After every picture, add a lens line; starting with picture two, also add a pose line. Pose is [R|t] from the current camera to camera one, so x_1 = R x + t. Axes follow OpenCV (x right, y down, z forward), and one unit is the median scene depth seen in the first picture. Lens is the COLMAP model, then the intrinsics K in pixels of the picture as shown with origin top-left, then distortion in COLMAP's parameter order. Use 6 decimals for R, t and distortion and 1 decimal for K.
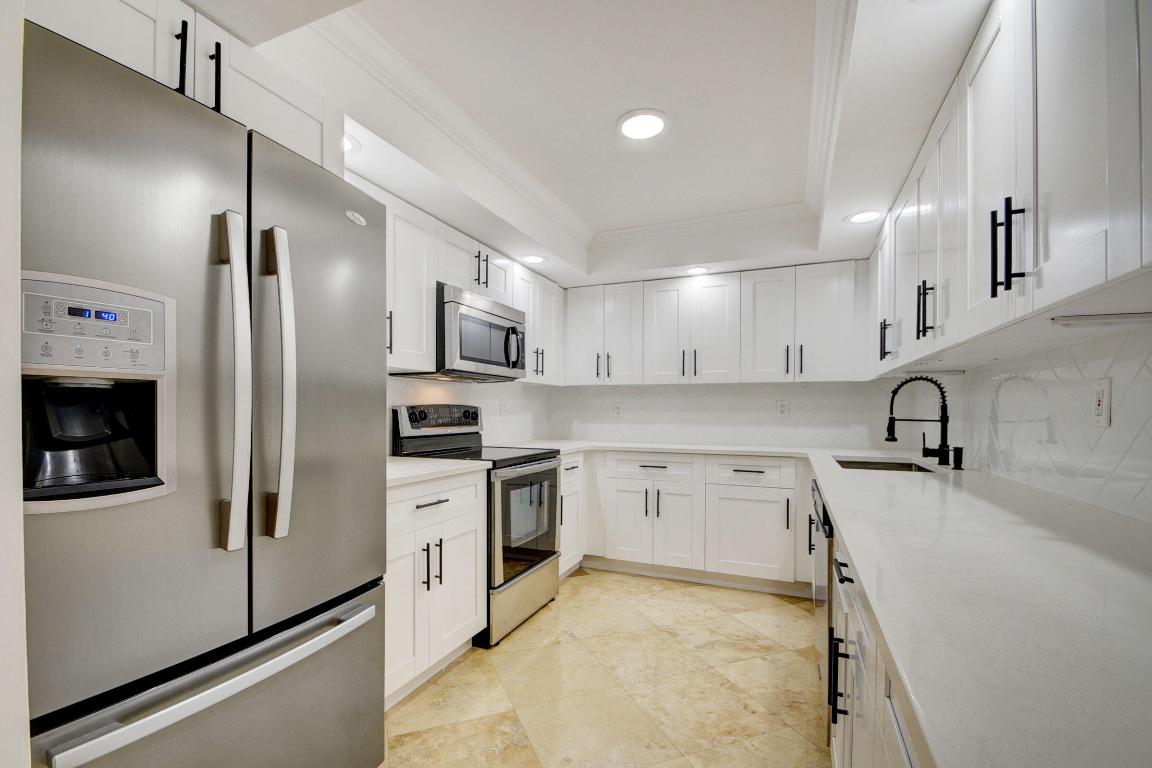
lens RADIAL K [[506.3, 0, 570.1], [0, 506.3, 417.8], [0, 0, 1]] dist [0.011688, -0.016955]
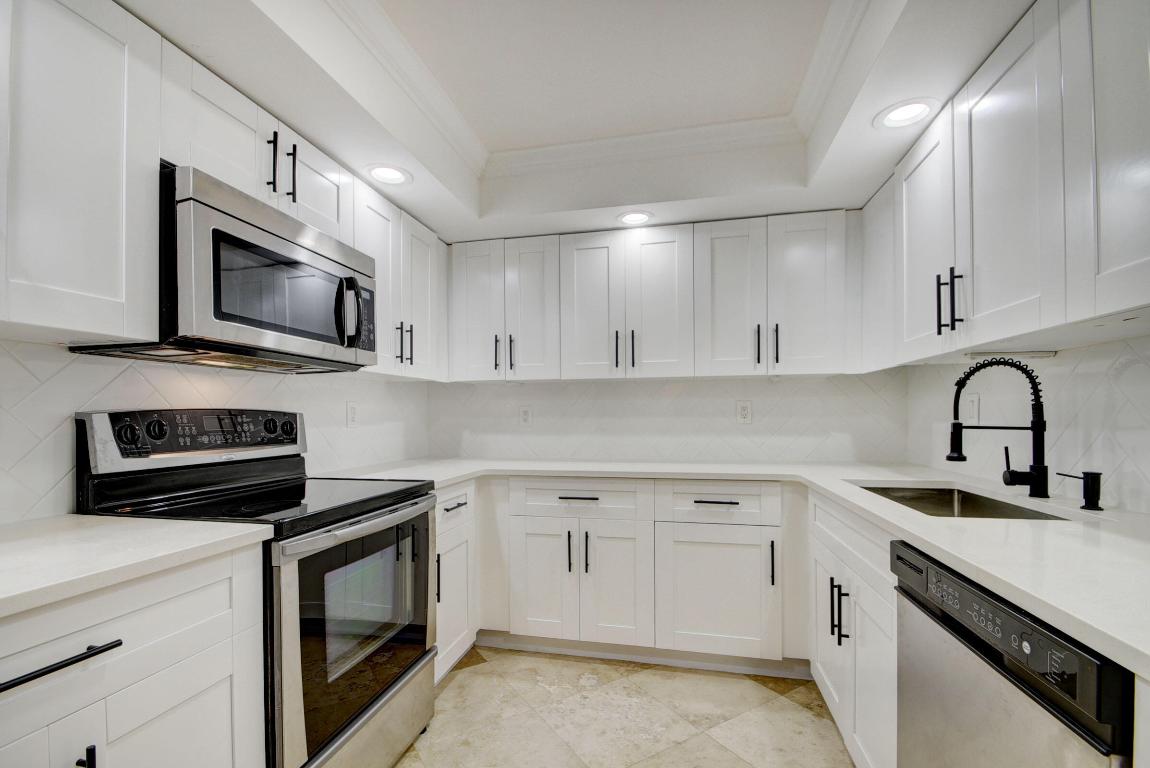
lens RADIAL K [[505.4, 0, 569.1], [0, 505.4, 417.8], [0, 0, 1]] dist [0.011688, -0.016955]
pose [[0.982261, -0.010291, 0.187236, 0.027439], [0.012366, 0.999874, -0.009914, -0.006461], [-0.187110, 0.012053, 0.982265, 0.371437]]
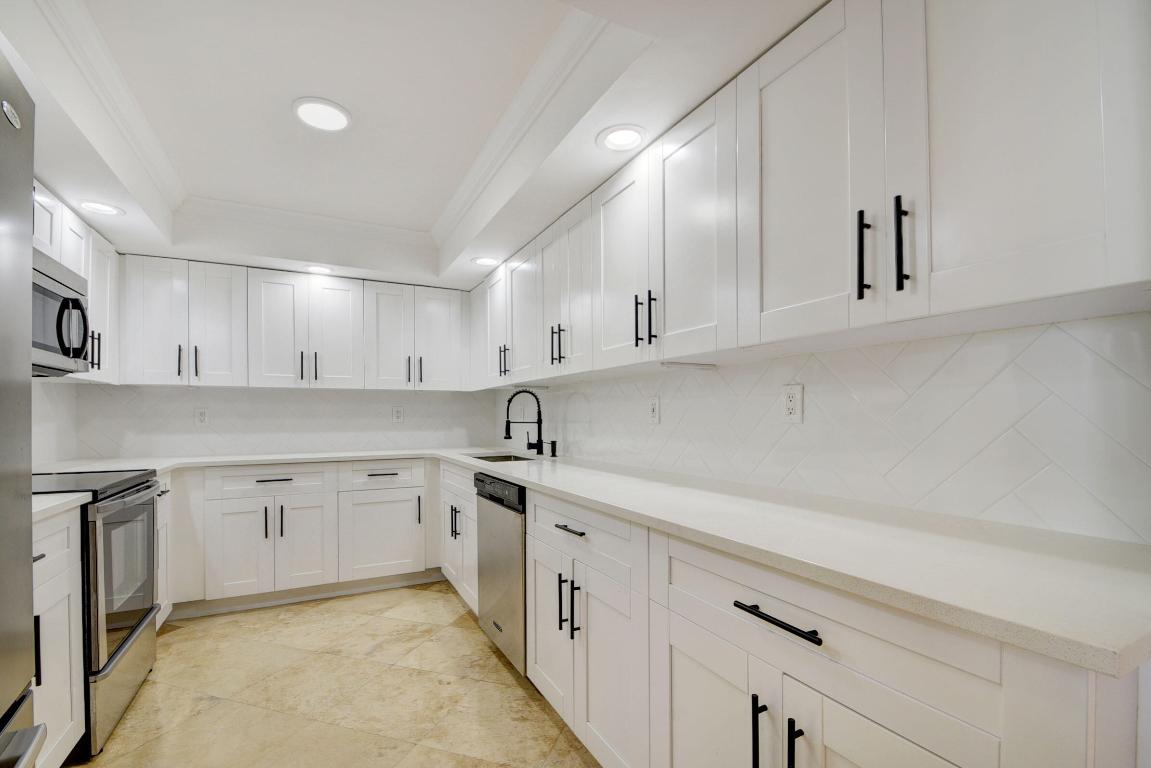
lens RADIAL K [[505.9, 0, 569.6], [0, 505.9, 417.8], [0, 0, 1]] dist [0.011688, -0.016955]
pose [[0.639326, -0.009933, 0.768872, -0.209036], [0.018966, 0.999816, -0.002853, -0.001208], [-0.768702, 0.016406, 0.639397, 0.040204]]
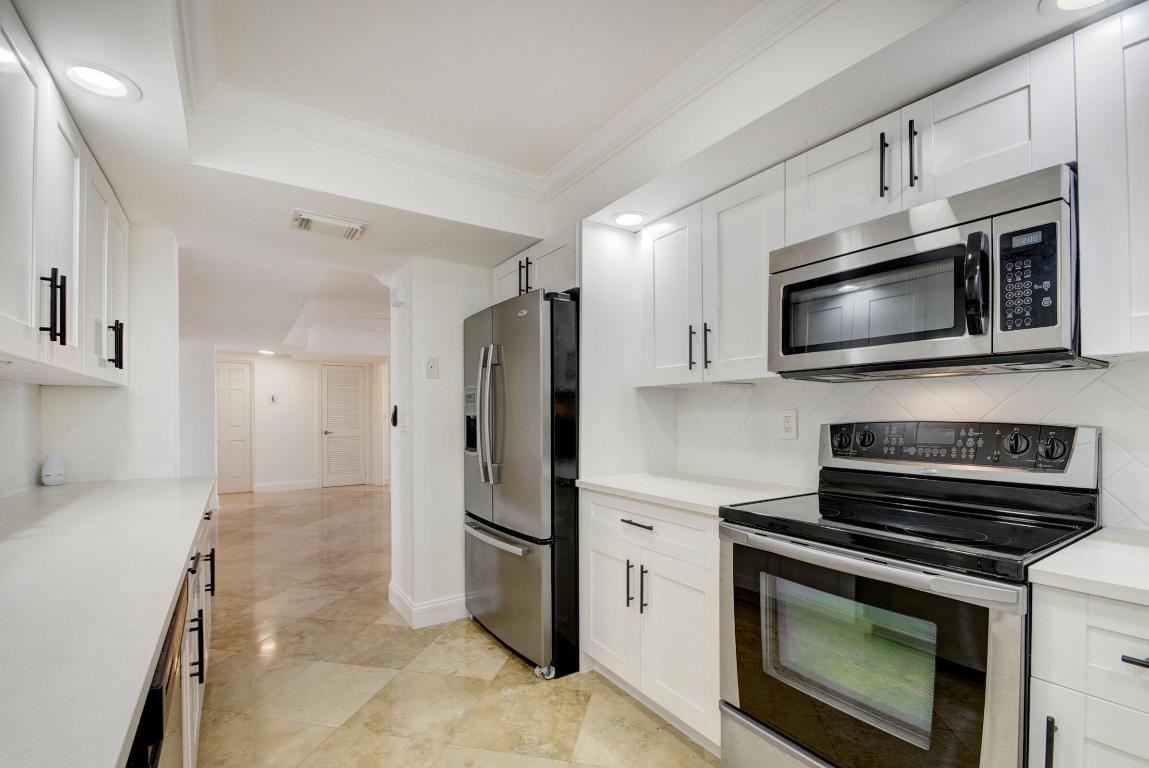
lens RADIAL K [[505.0, 0, 568.6], [0, 505.0, 417.8], [0, 0, 1]] dist [0.011688, -0.016955]
pose [[-0.549665, 0.001448, -0.835384, 0.413241], [-0.014145, 0.999839, 0.011040, -0.030311], [0.835265, 0.017885, -0.549556, 0.951341]]
